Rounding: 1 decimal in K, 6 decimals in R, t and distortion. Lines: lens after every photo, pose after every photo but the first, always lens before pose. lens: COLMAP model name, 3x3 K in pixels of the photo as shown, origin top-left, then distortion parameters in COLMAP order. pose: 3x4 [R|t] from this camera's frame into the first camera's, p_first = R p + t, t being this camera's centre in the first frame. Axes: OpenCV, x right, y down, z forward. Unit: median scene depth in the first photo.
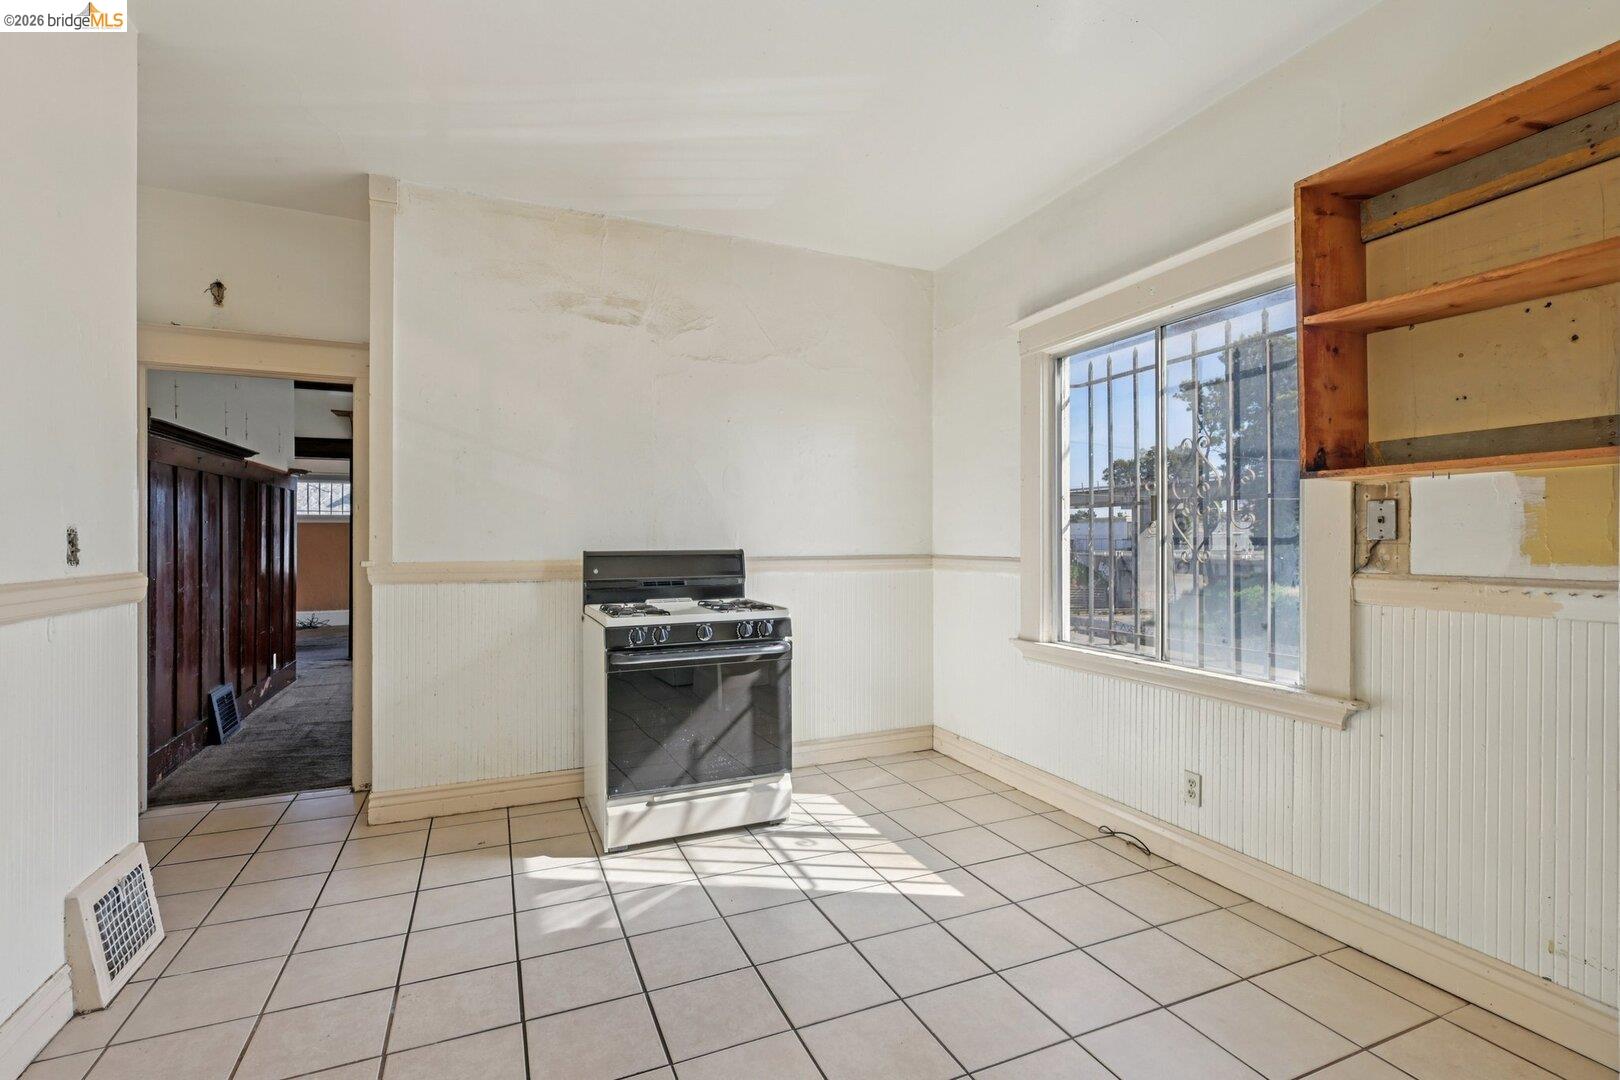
lens RADIAL K [[747.4, 0, 815.2], [0, 747.4, 536.3], [0, 0, 1]] dist [-0.003551, 0.002093]
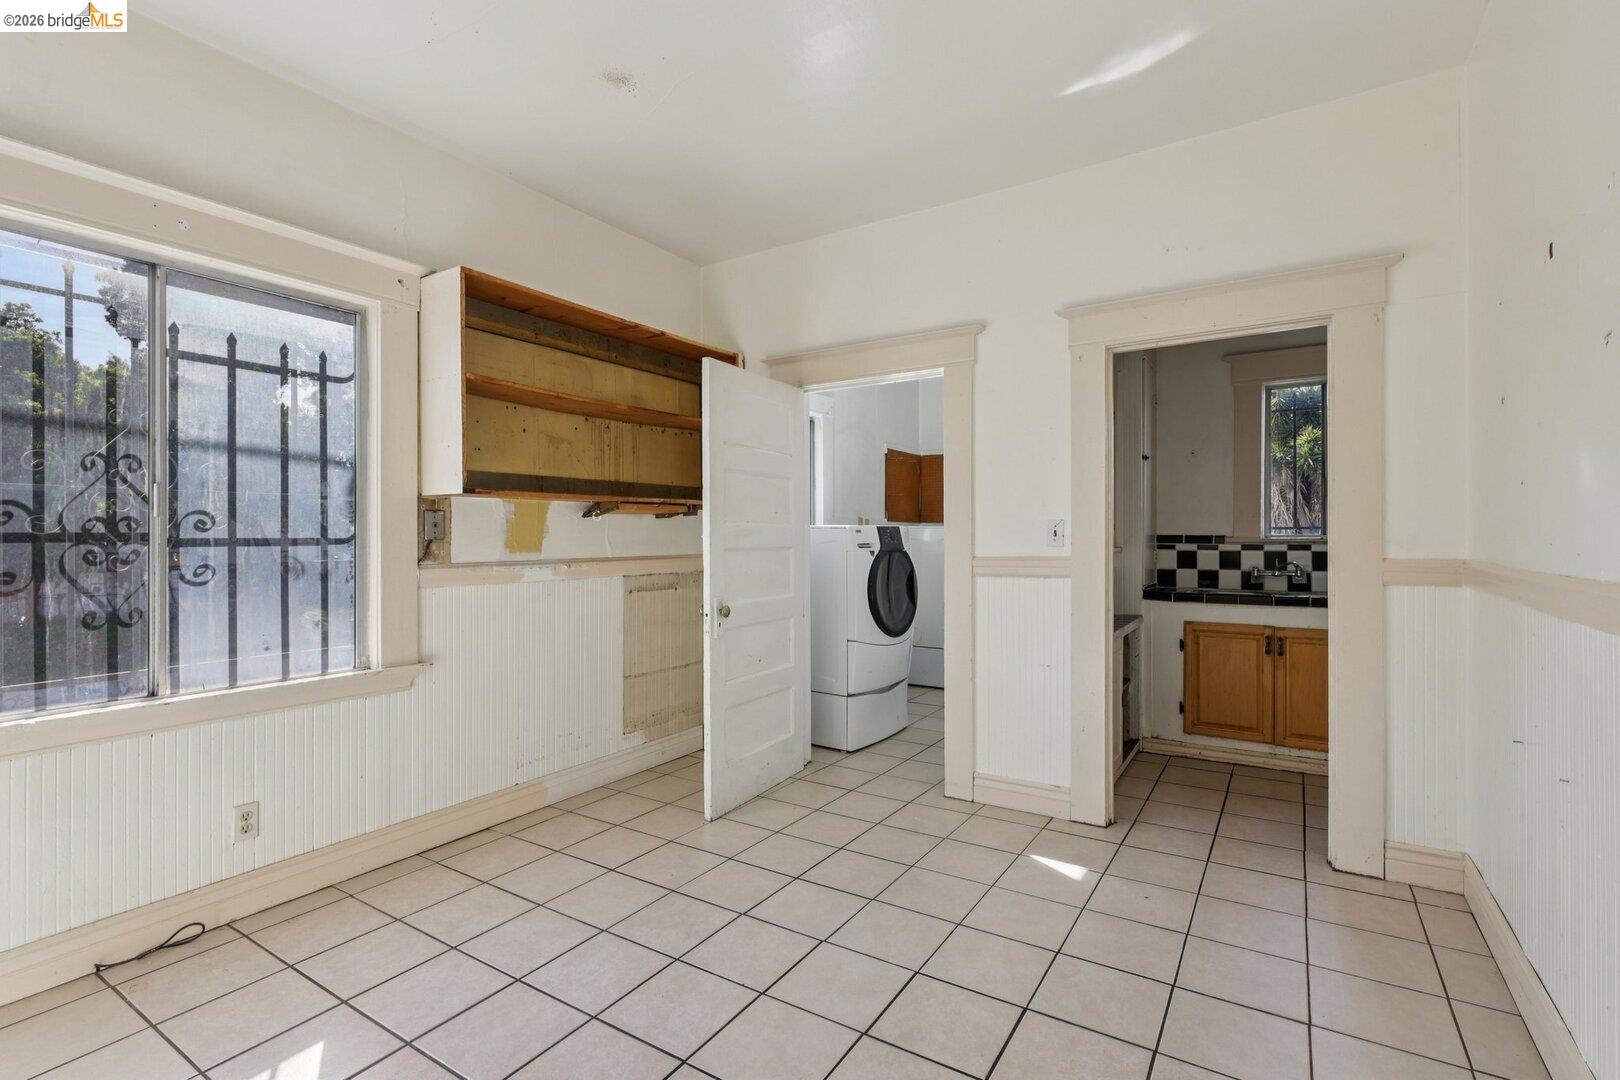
lens RADIAL K [[747.4, 0, 821.0], [0, 747.4, 537.2], [0, 0, 1]] dist [-0.003551, 0.002093]
pose [[-0.564401, 0.002254, 0.825497, -0.770848], [0.000813, 0.999997, -0.002175, 0.004053], [-0.825500, -0.000557, -0.564402, 1.188227]]
